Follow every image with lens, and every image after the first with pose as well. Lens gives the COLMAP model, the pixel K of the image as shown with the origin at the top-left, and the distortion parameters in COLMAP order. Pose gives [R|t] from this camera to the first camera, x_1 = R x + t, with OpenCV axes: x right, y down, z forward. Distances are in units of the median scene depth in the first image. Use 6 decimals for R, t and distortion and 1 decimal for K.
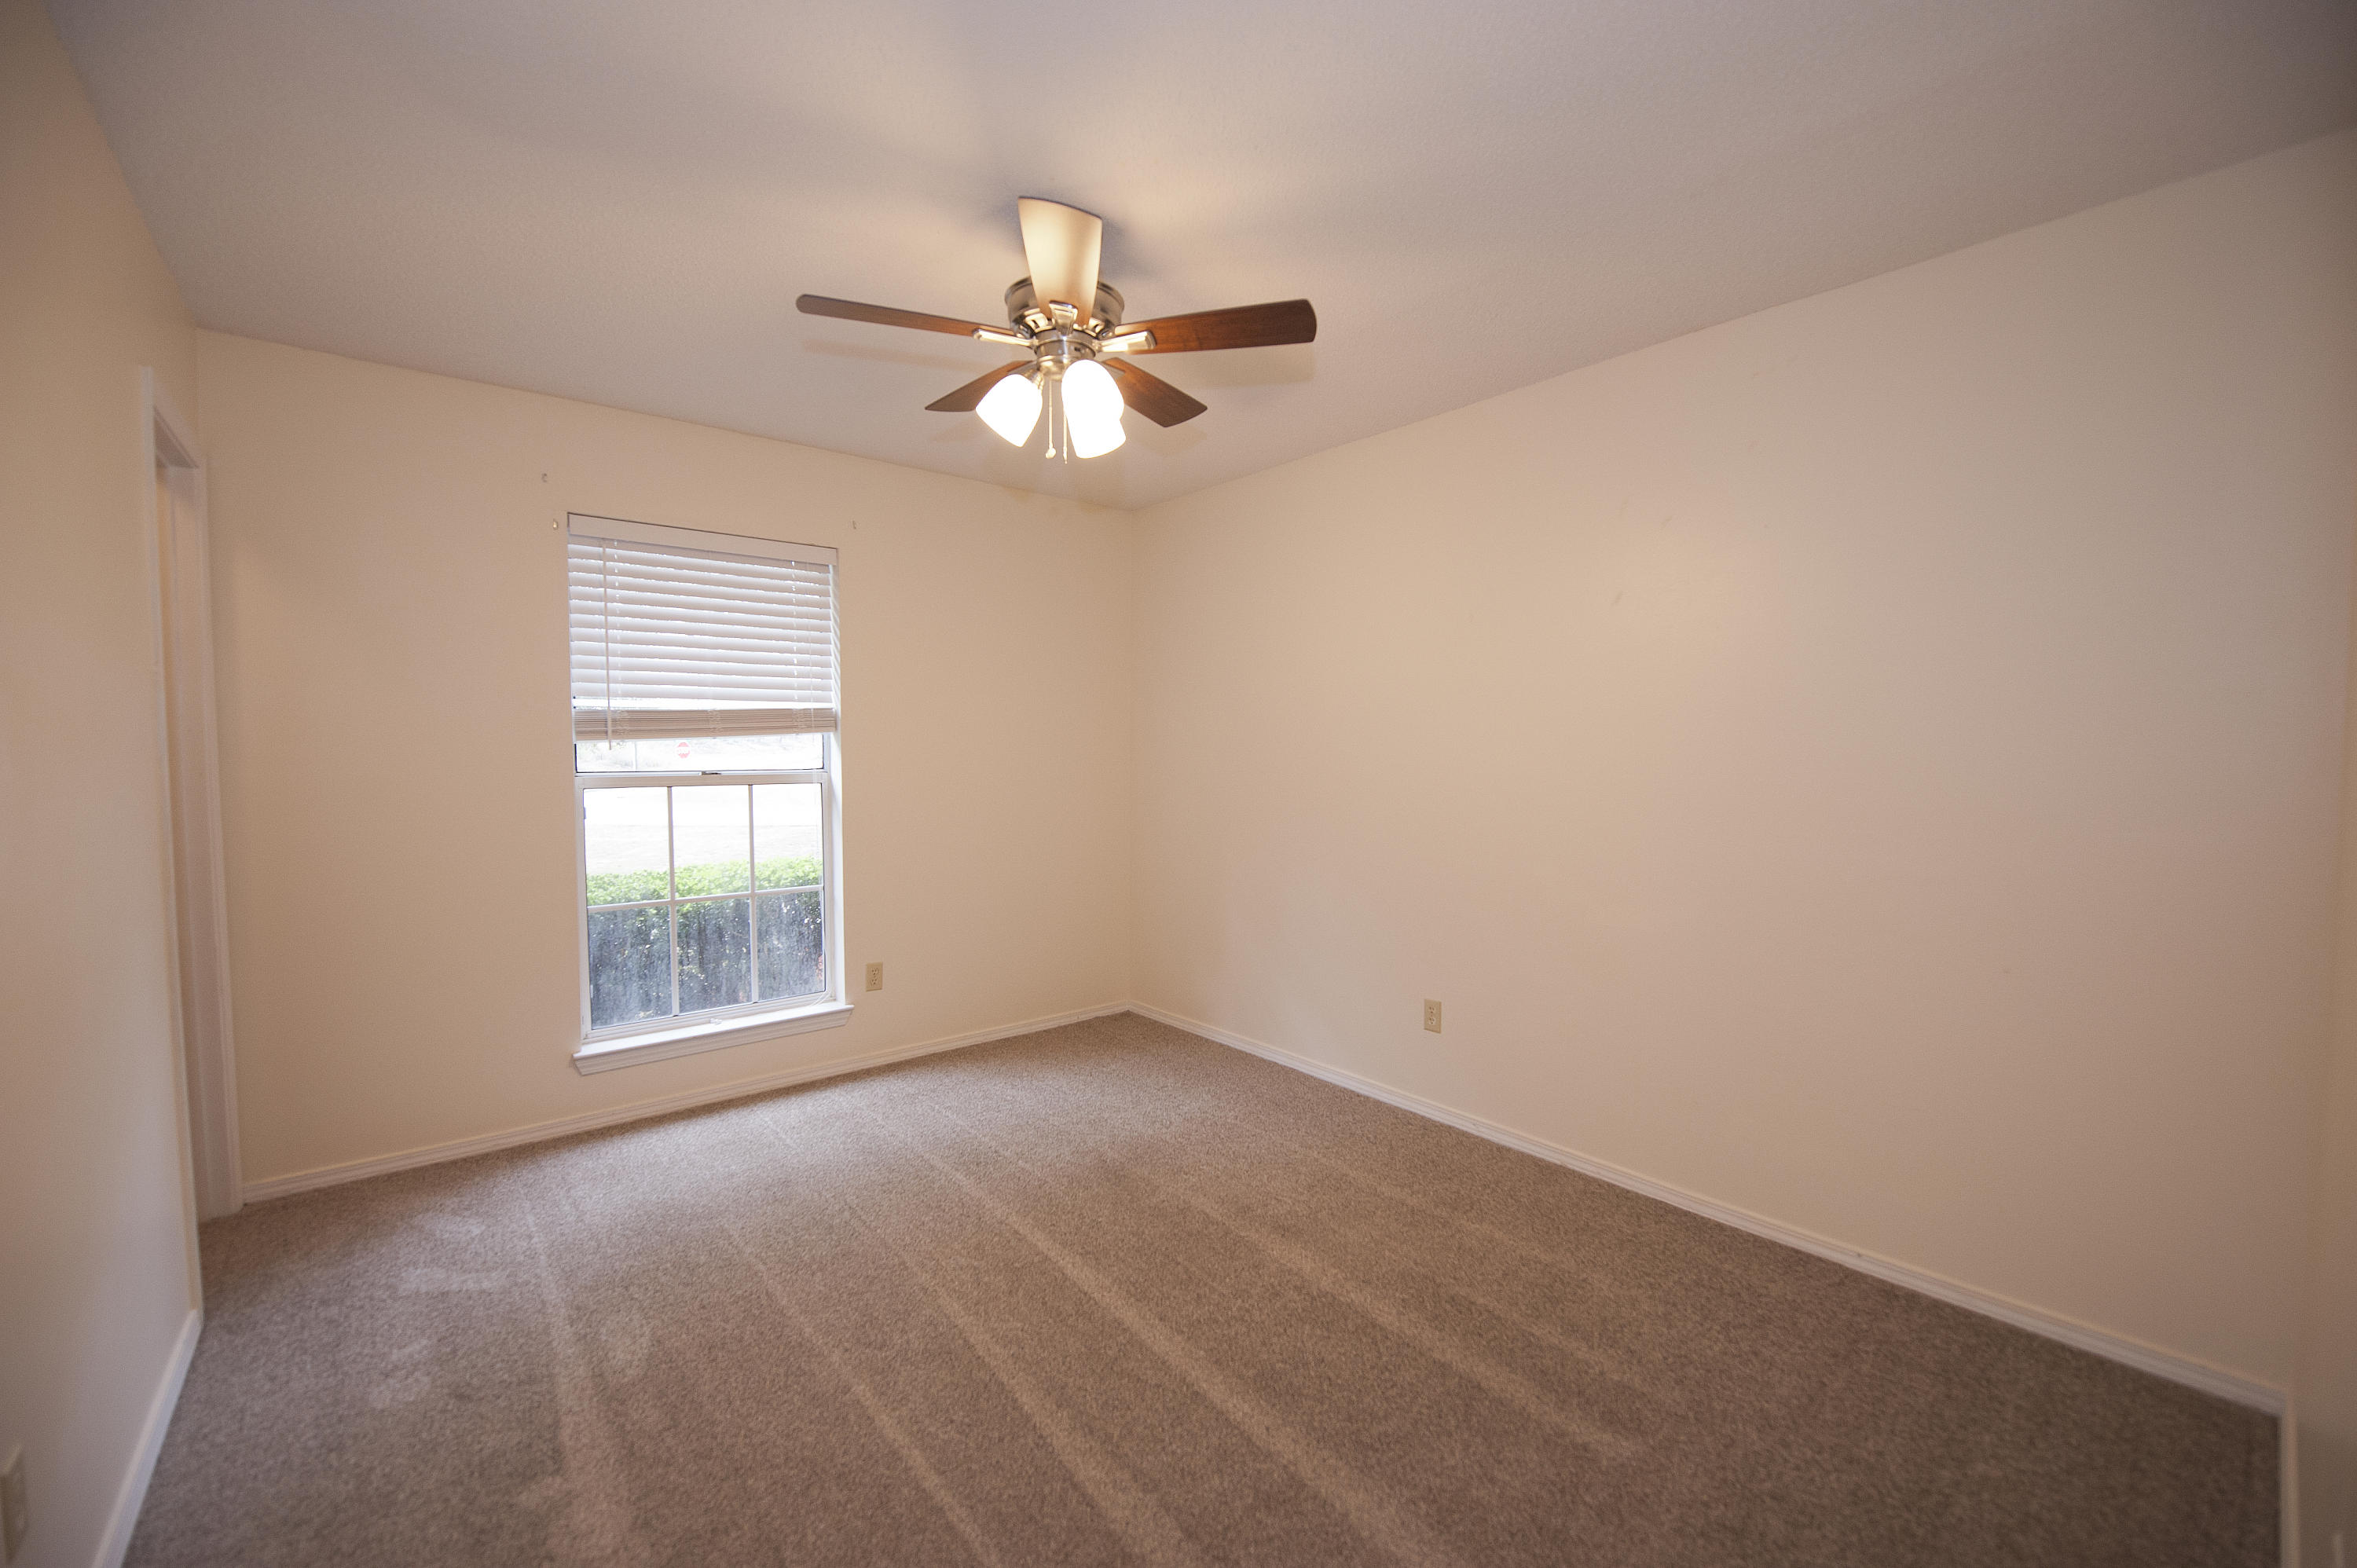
lens RADIAL K [[958.2, 0, 1180.2], [0, 958.2, 796.3], [0, 0, 1]] dist [-0.017397, -0.000897]
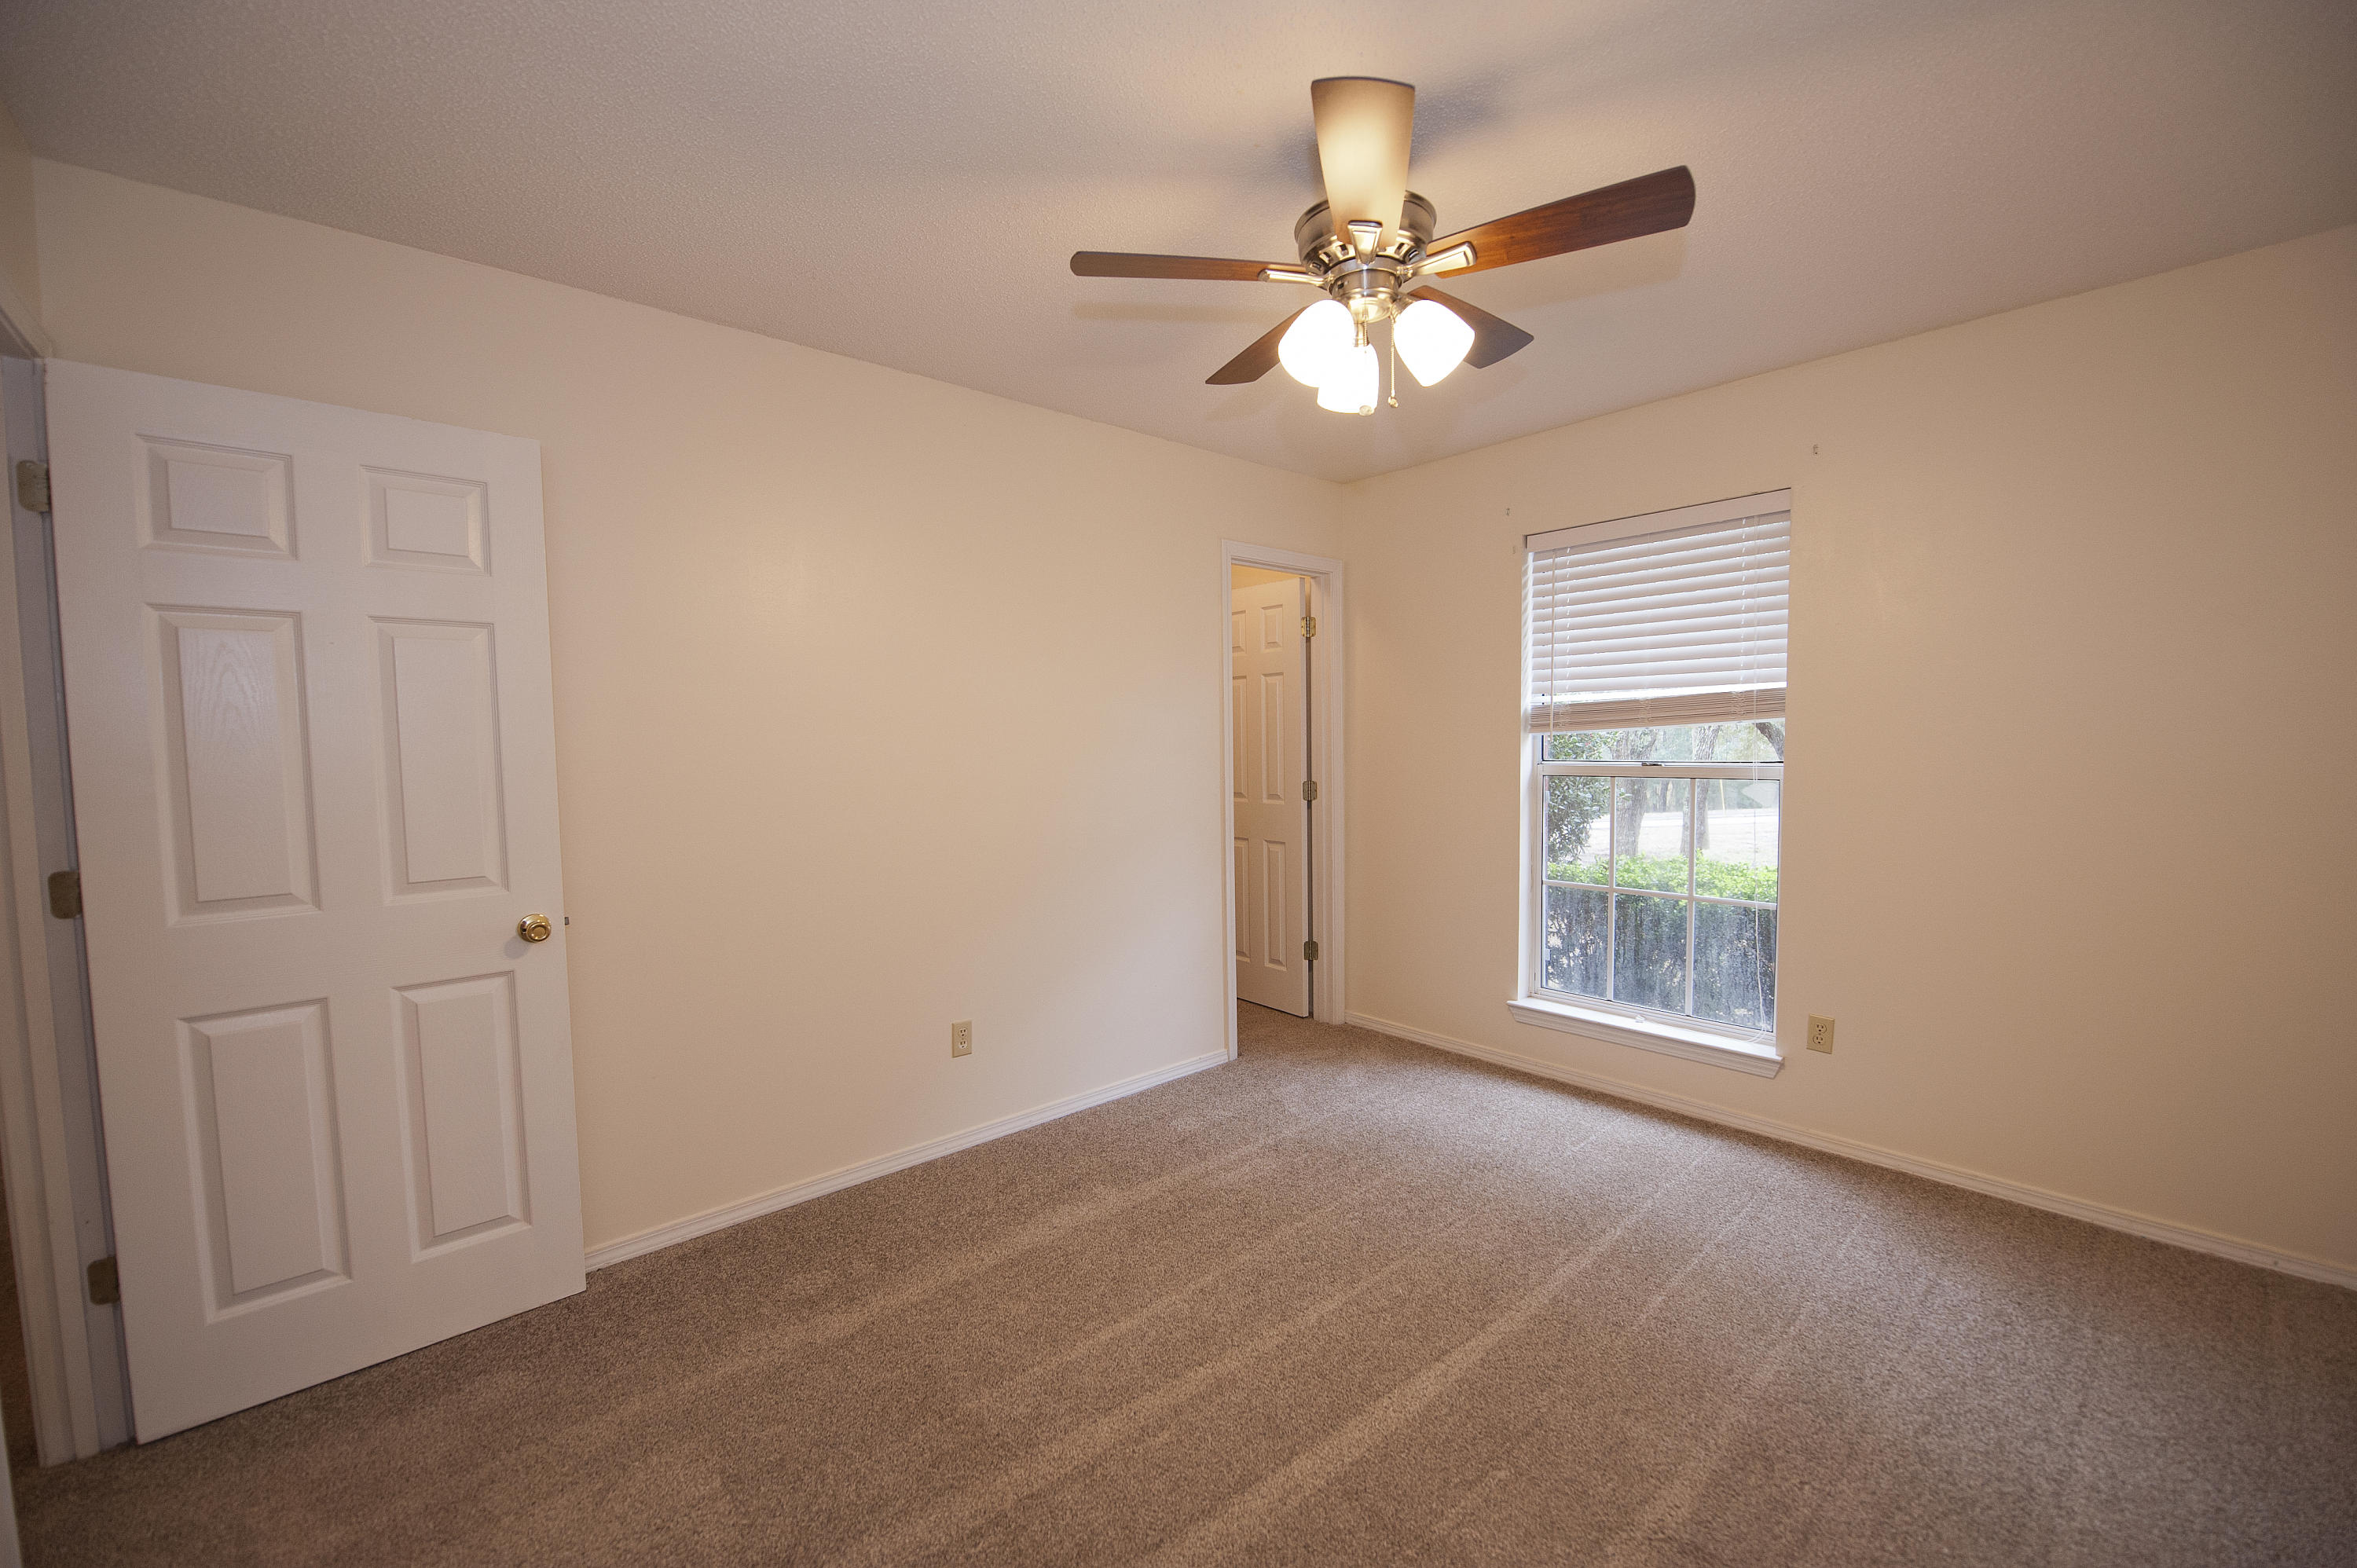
lens RADIAL K [[938.3, 0, 1181.7], [0, 938.3, 798.2], [0, 0, 1]] dist [-0.015670, -0.000505]
pose [[0.019138, 0.061628, -0.997916, 0.450906], [-0.037193, 0.997452, 0.060886, -0.030578], [0.999125, 0.035950, 0.021381, 0.512943]]
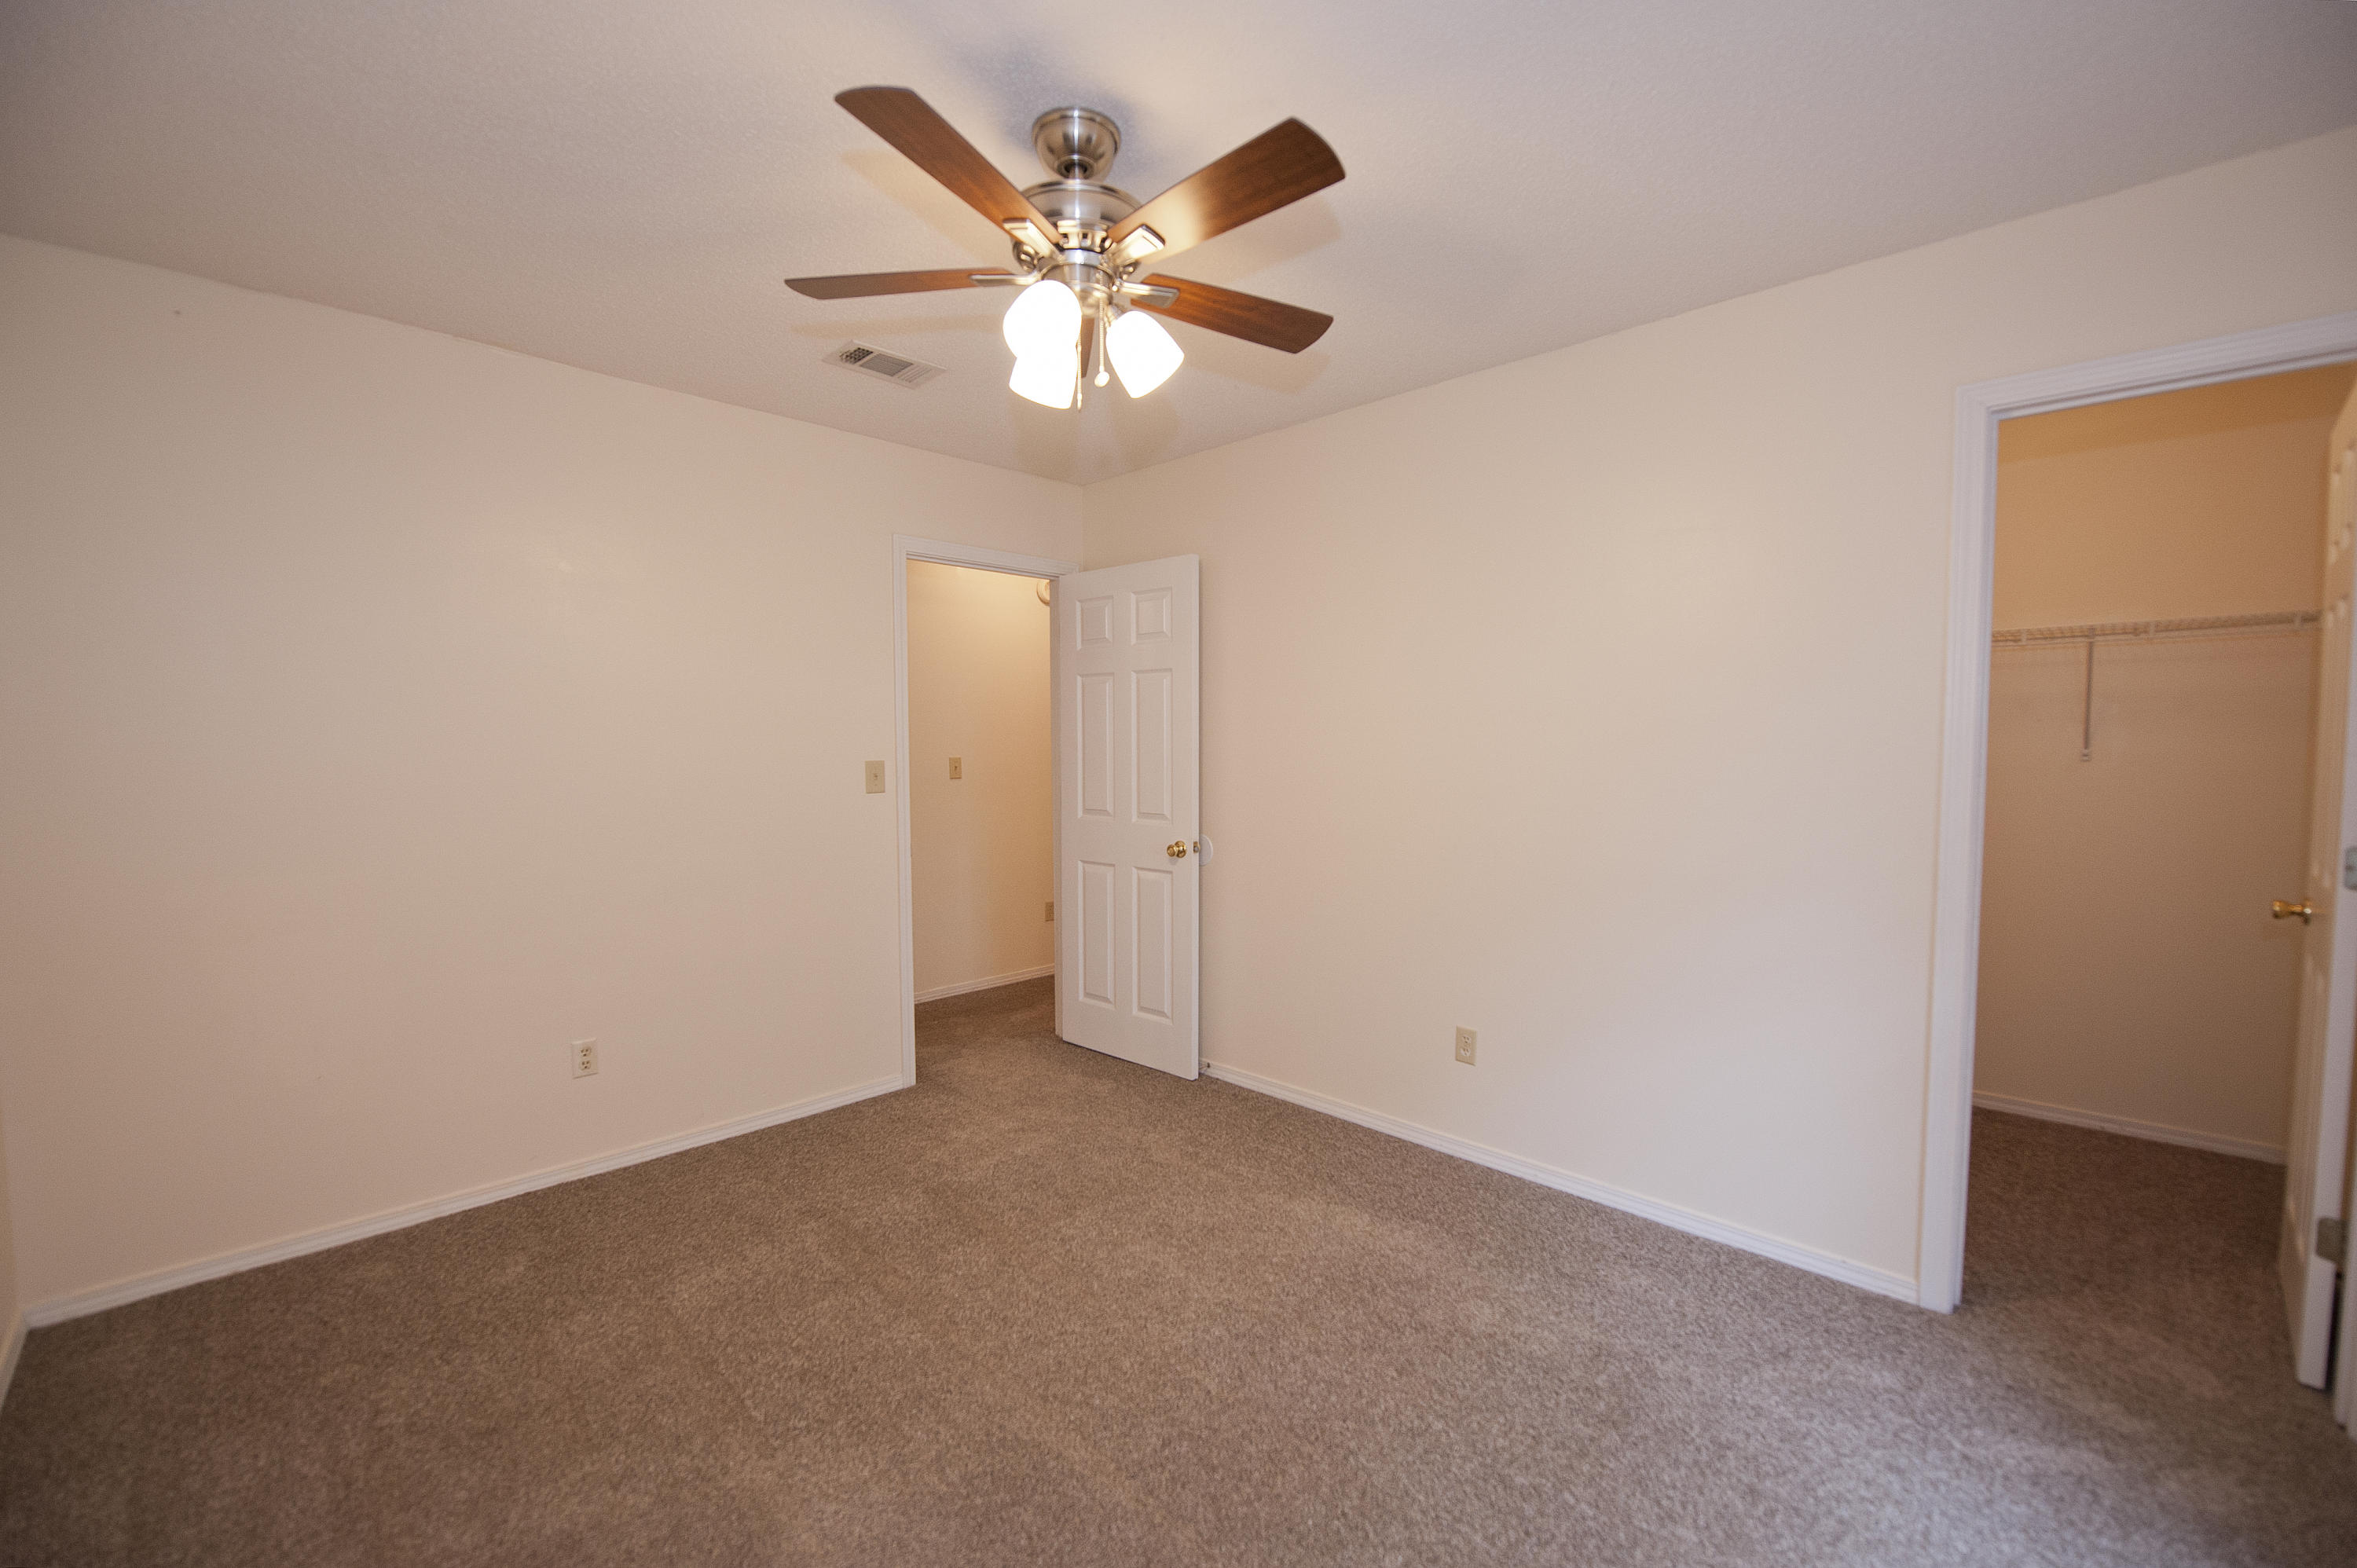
lens RADIAL K [[958.2, 0, 1180.2], [0, 958.2, 796.3], [0, 0, 1]] dist [-0.017397, -0.000897]
pose [[-0.994226, 0.012226, -0.106607, -0.063003], [-0.001099, 0.992276, 0.124045, -0.081553], [0.107300, 0.123446, -0.986533, 1.144963]]
